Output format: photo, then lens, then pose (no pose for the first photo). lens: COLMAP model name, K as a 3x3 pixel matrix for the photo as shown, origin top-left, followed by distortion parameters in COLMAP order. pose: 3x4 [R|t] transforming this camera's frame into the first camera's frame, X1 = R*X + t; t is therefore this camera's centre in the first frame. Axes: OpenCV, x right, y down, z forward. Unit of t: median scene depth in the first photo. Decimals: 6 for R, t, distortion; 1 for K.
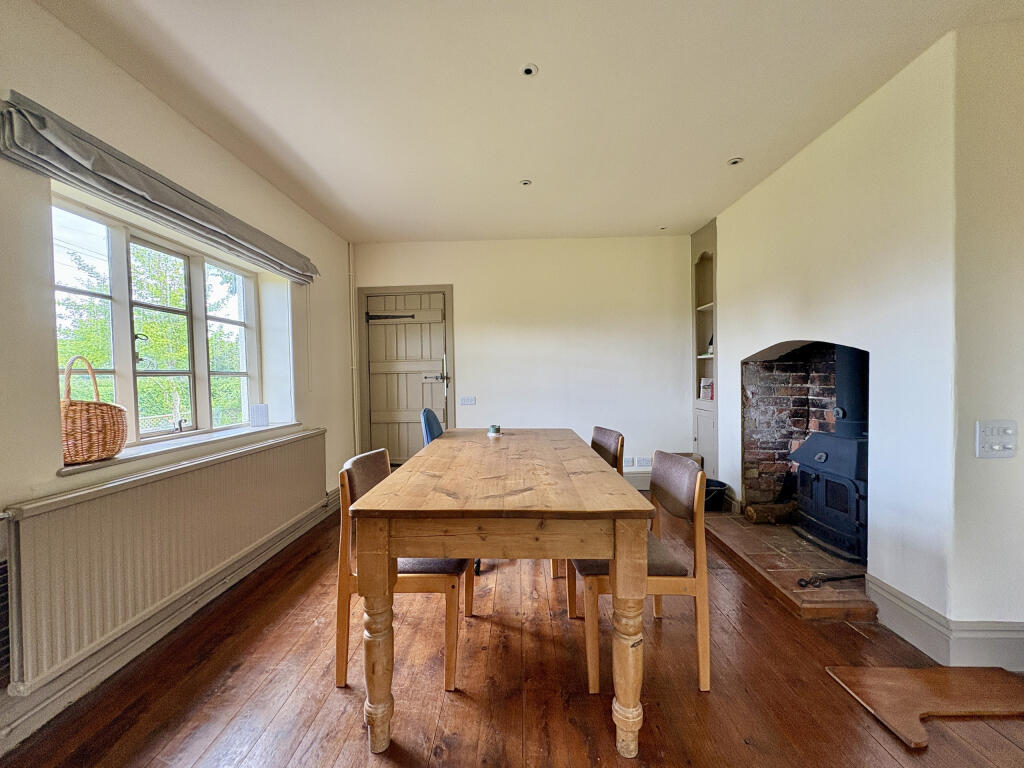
lens RADIAL K [[407.8, 0, 511.6], [0, 407.8, 383.3], [0, 0, 1]] dist [0.003546, -0.000988]
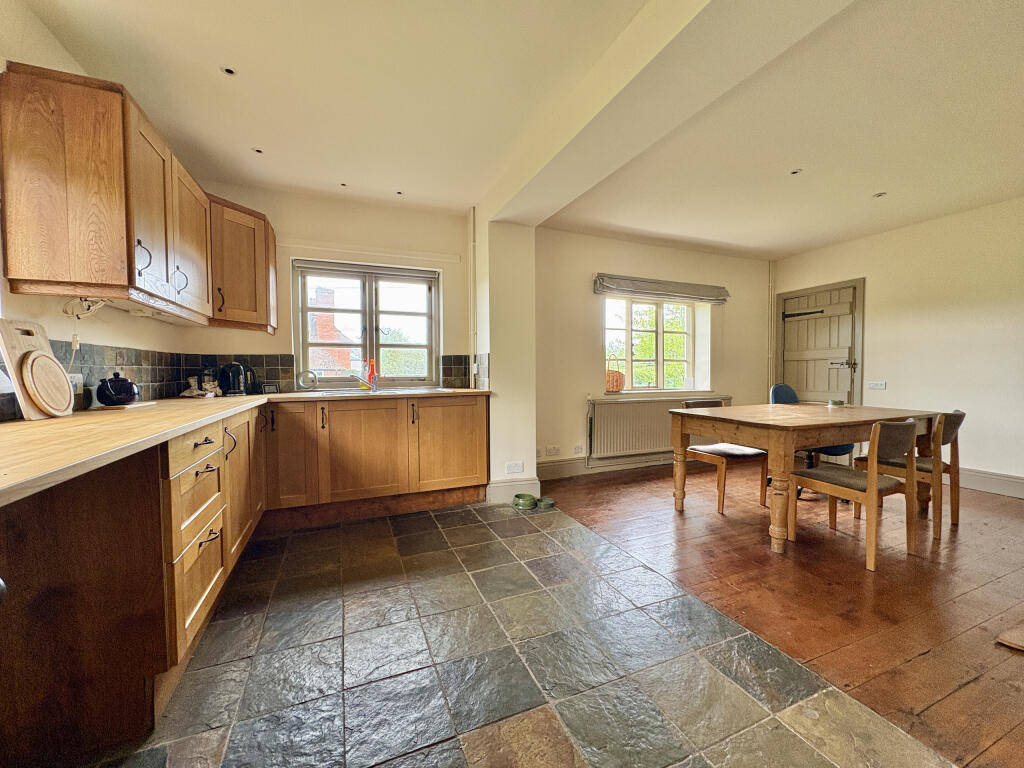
lens RADIAL K [[407.8, 0, 511.3], [0, 407.8, 380.2], [0, 0, 1]] dist [0.003546, -0.000988]
pose [[0.410215, 0.035453, -0.911300, 0.668804], [-0.019334, 0.999358, 0.030175, 0.022283], [0.911784, 0.005240, 0.410637, -0.427269]]
